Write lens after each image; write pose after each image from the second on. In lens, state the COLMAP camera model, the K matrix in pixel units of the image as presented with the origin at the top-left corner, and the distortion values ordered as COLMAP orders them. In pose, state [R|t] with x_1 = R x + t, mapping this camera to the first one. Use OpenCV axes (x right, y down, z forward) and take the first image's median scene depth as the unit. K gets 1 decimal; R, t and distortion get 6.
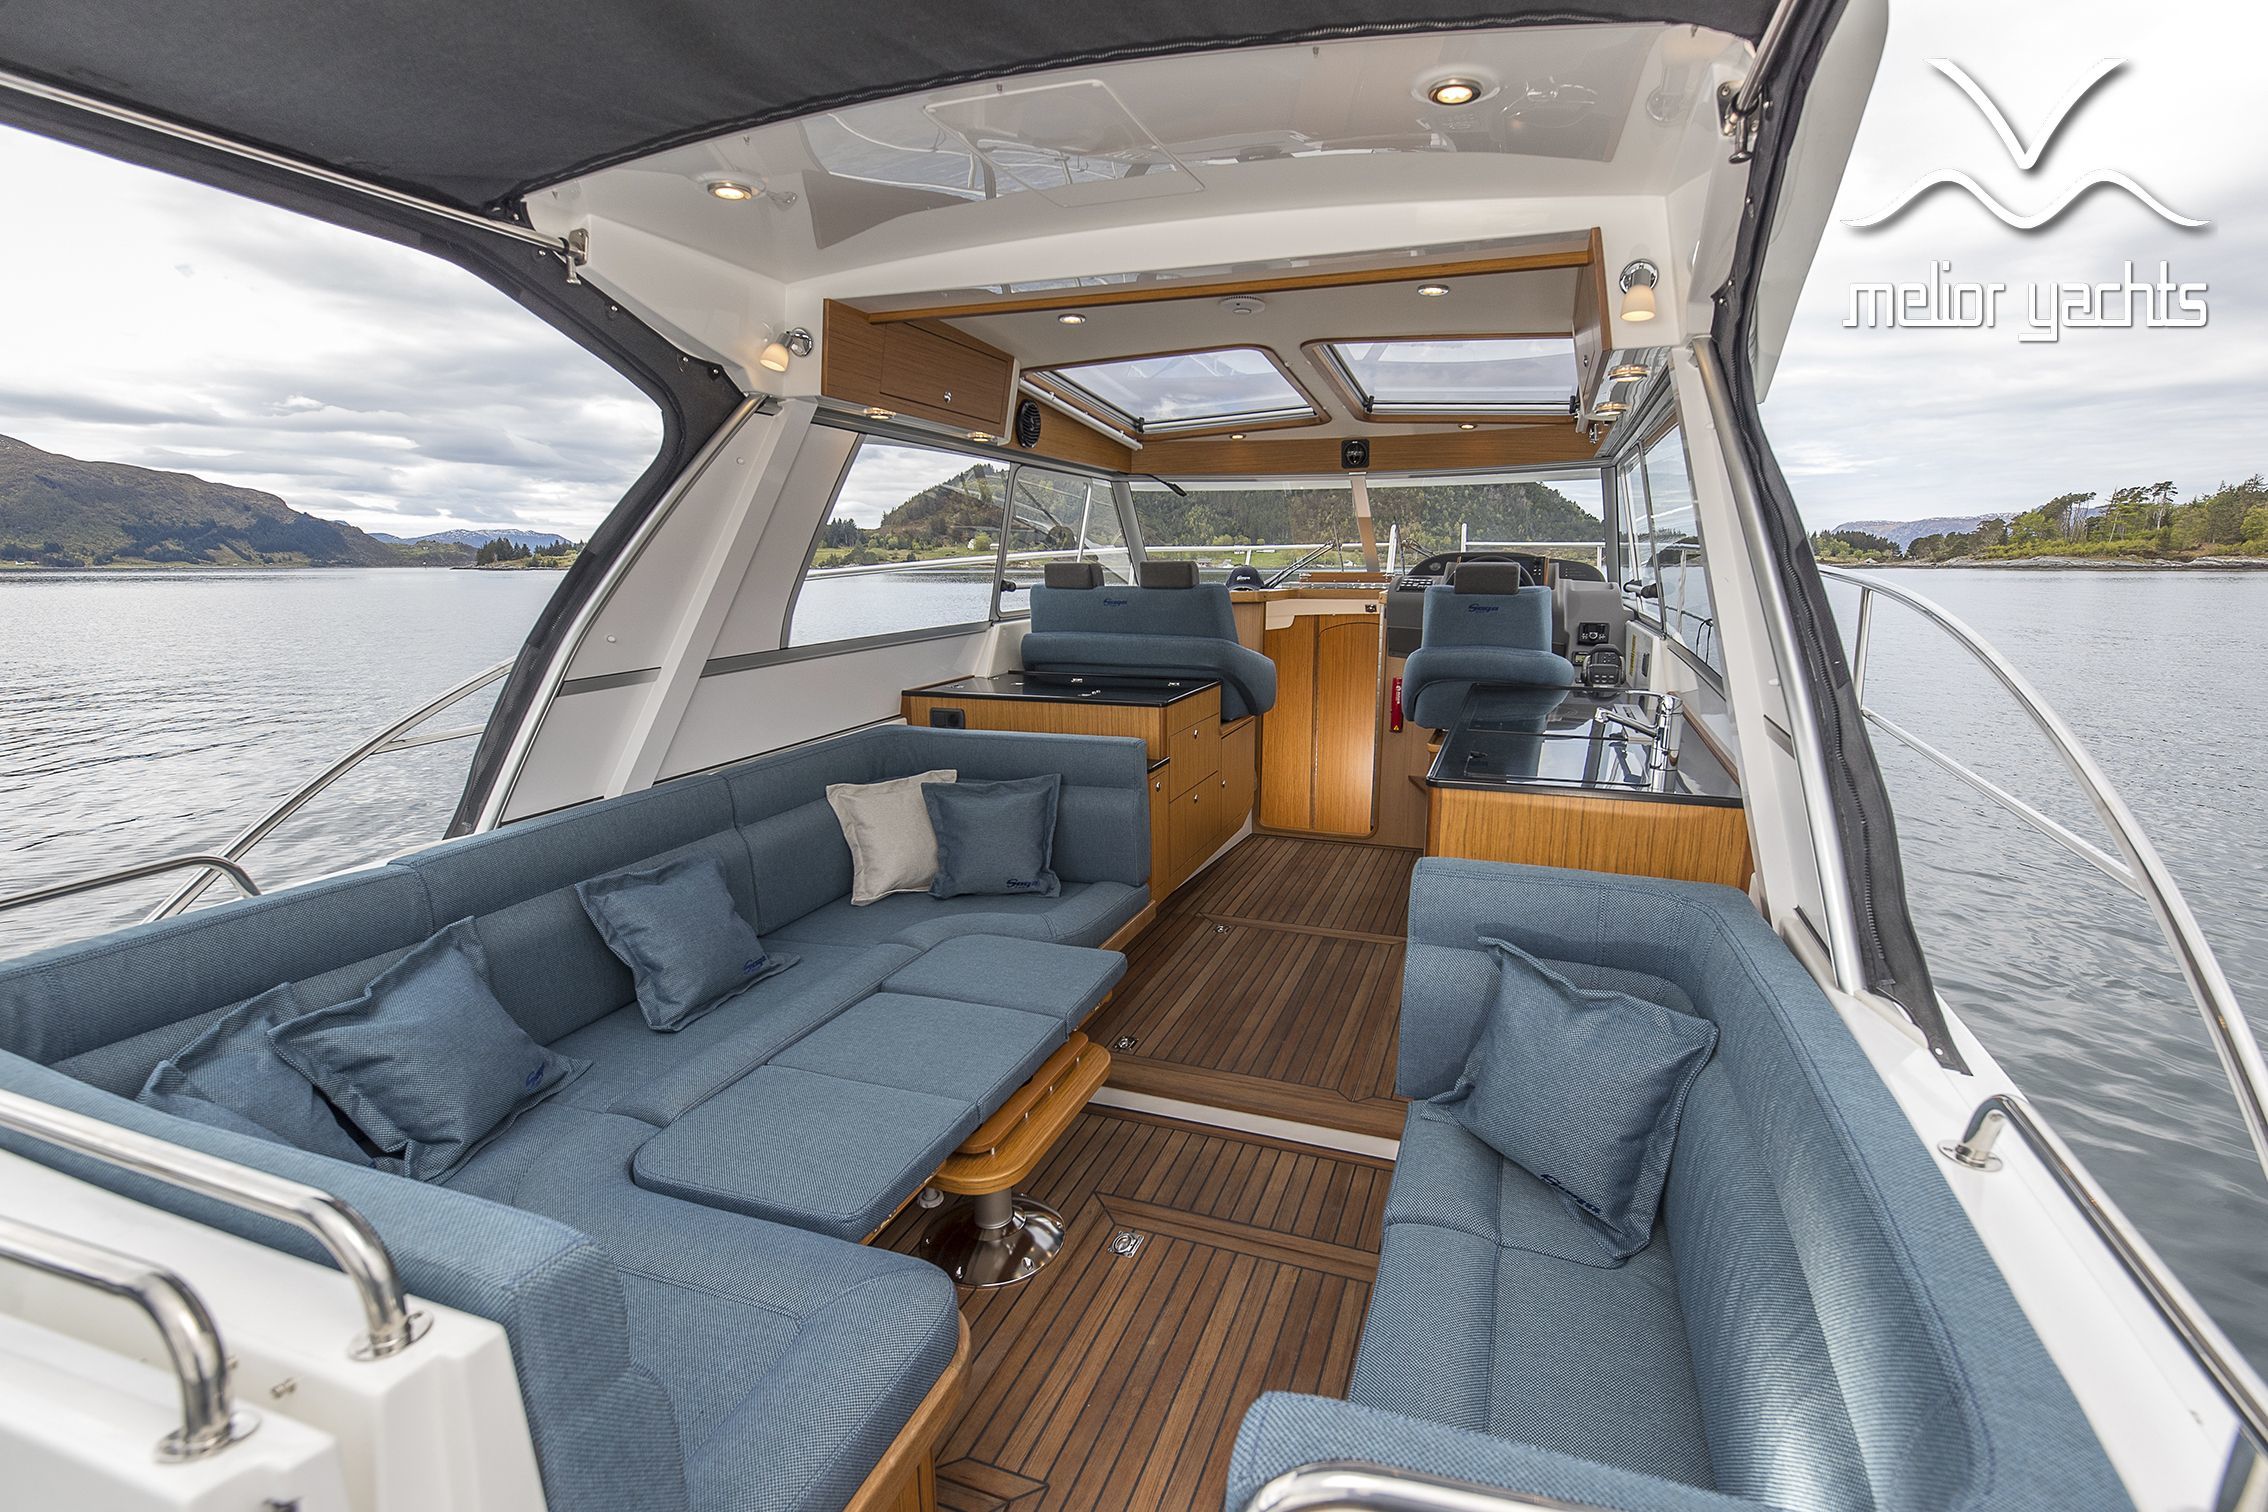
lens RADIAL K [[1028.2, 0, 1165.1], [0, 1028.2, 783.9], [0, 0, 1]] dist [0.002742, 0.000576]
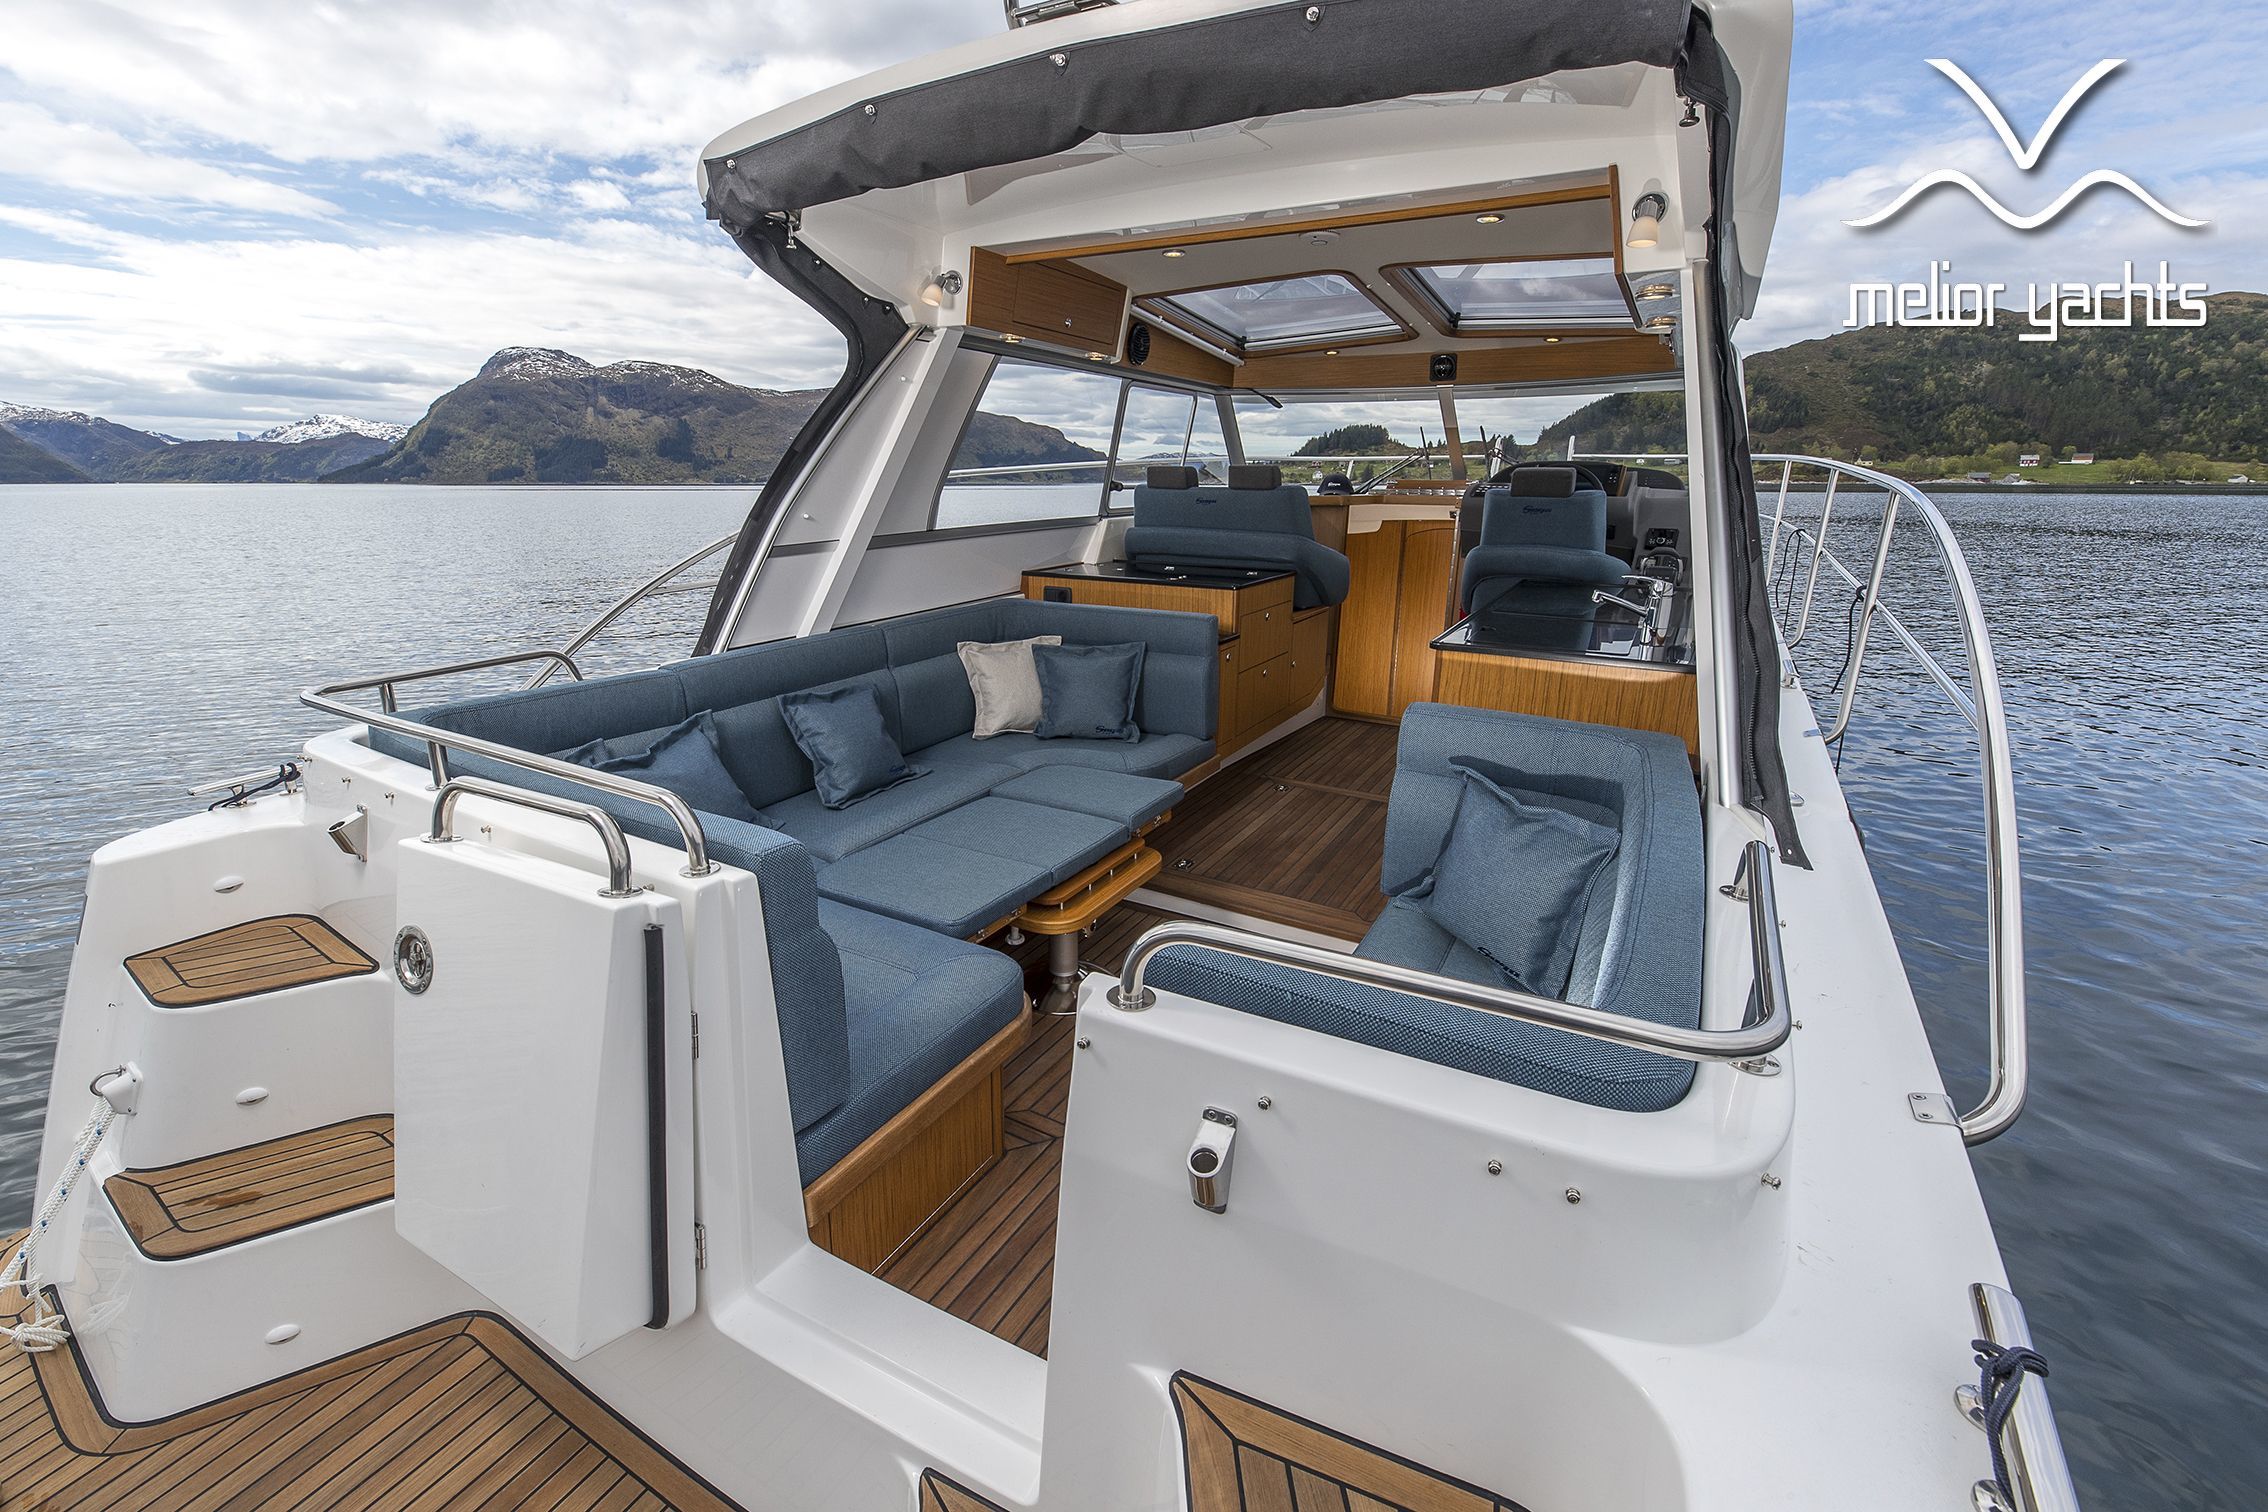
lens RADIAL K [[973.8, 0, 1089.0], [0, 973.8, 742.0], [0, 0, 1]] dist [-0.002639, 0.000113]
pose [[0.980071, 0.061895, -0.188759, 0.062158], [-0.051518, 0.996904, 0.059400, 0.047034], [0.191851, -0.048492, 0.980225, -0.145638]]
